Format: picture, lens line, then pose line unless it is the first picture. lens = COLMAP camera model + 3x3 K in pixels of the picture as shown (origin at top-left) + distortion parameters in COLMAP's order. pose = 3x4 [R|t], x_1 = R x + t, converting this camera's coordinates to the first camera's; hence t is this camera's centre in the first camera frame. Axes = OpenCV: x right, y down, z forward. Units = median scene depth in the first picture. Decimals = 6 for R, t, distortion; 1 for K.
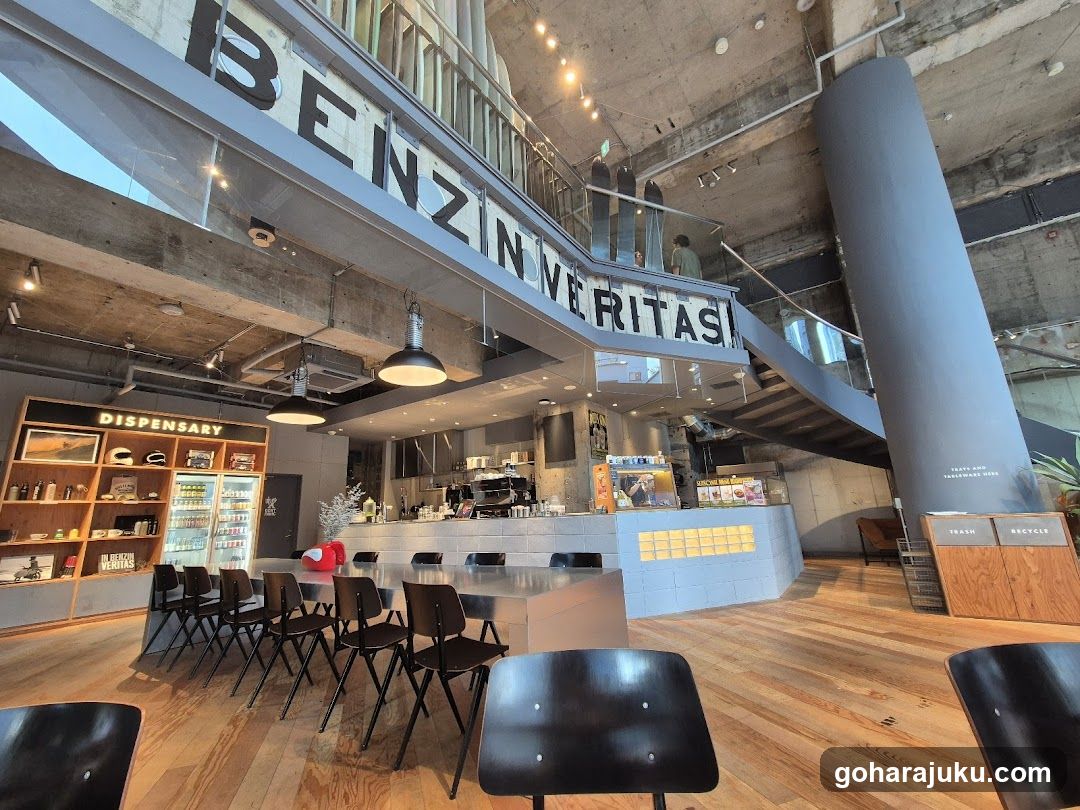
lens RADIAL K [[434.0, 0, 540.0], [0, 434.0, 405.0], [0, 0, 1]] dist [0.001087, 0.000427]
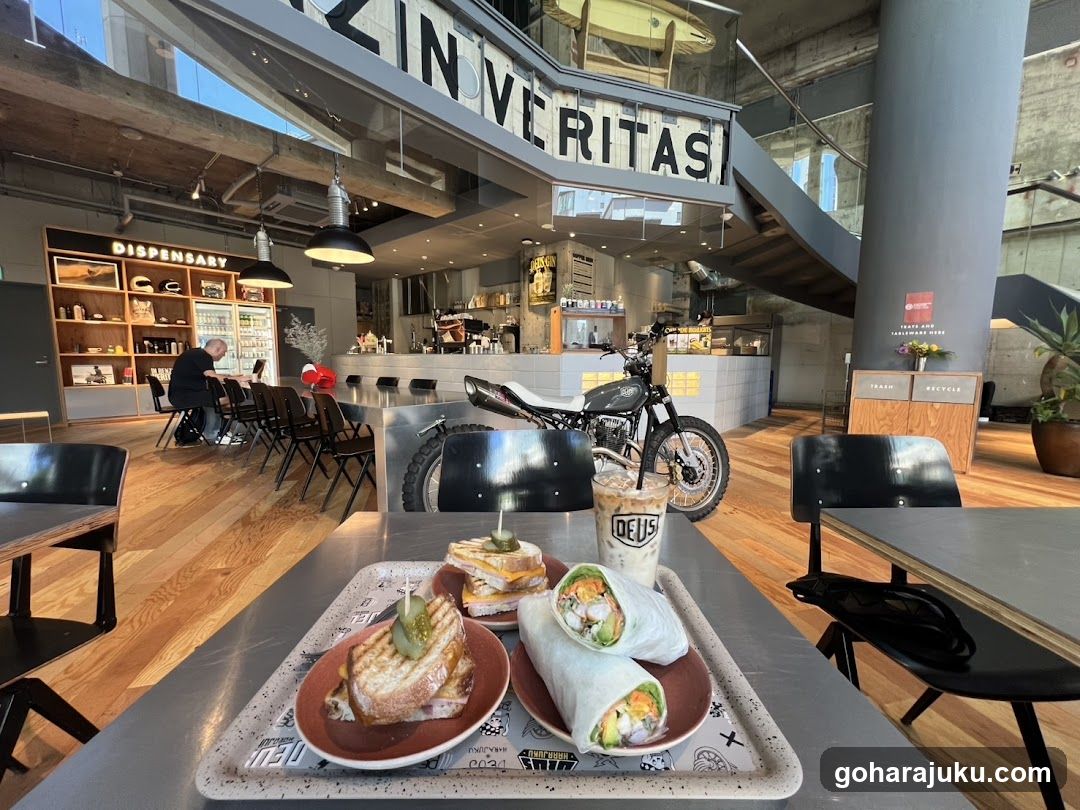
lens RADIAL K [[427.3, 0, 540.0], [0, 427.3, 405.0], [0, 0, 1]] dist [-0.007062, 0.000366]
pose [[0.994776, 0.058836, -0.083420, 0.174003], [-0.025871, 0.935821, 0.351525, -0.001921], [0.098748, -0.347530, 0.932455, -0.028253]]
